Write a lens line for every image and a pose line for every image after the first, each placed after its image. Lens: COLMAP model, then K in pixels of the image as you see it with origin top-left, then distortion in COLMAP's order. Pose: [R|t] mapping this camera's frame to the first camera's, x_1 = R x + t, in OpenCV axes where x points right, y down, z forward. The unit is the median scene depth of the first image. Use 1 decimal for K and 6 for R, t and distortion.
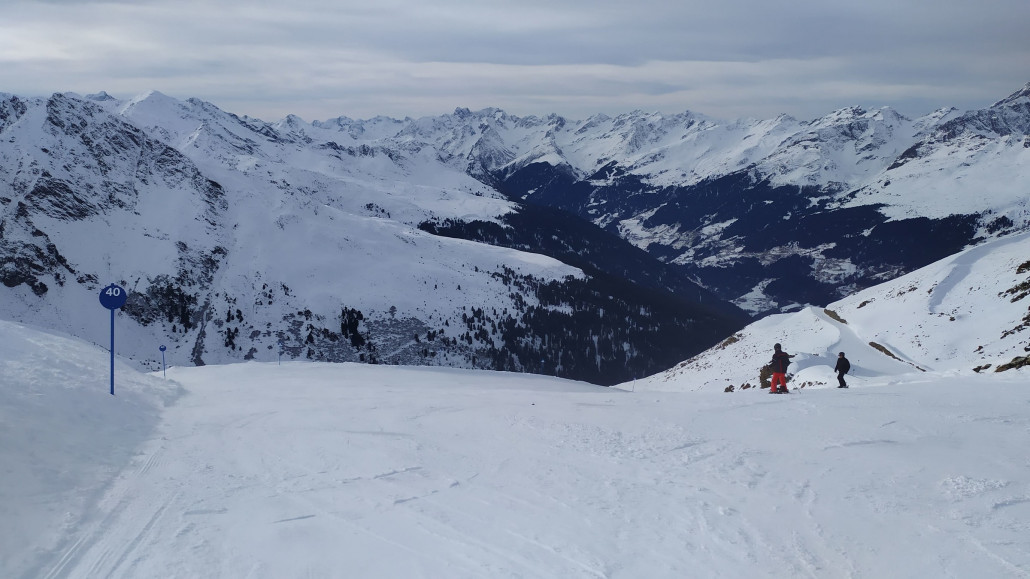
lens RADIAL K [[780.8, 0, 515.0], [0, 780.8, 289.5], [0, 0, 1]] dist [0.075303, -0.059186]
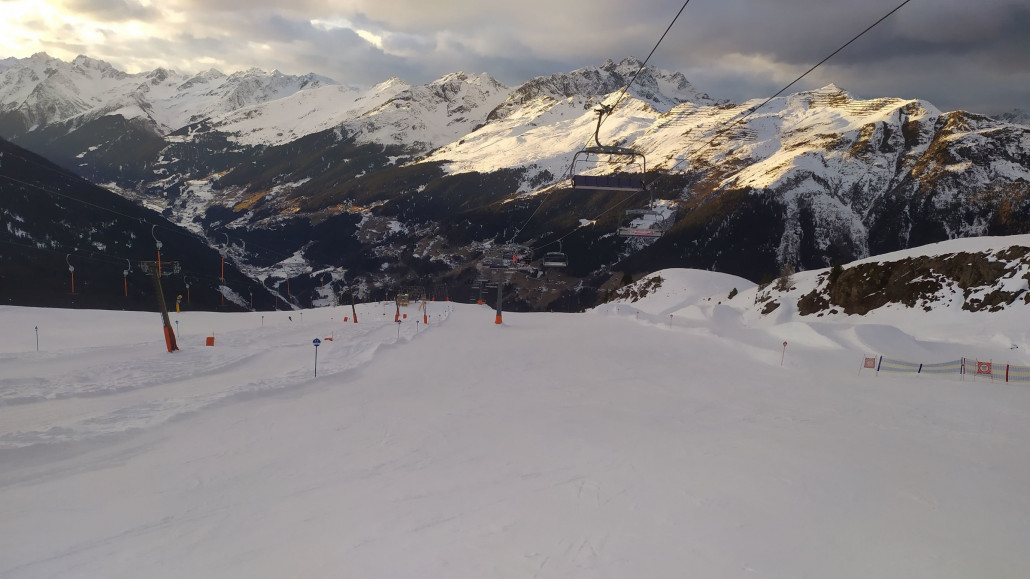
lens RADIAL K [[768.8, 0, 515.0], [0, 768.8, 289.5], [0, 0, 1]] dist [0.083202, -0.071591]
pose [[0.929258, -0.032425, 0.368005, 0.178403], [0.026354, 0.999421, 0.021513, 0.021712], [-0.368490, -0.010293, 0.929575, 0.120561]]
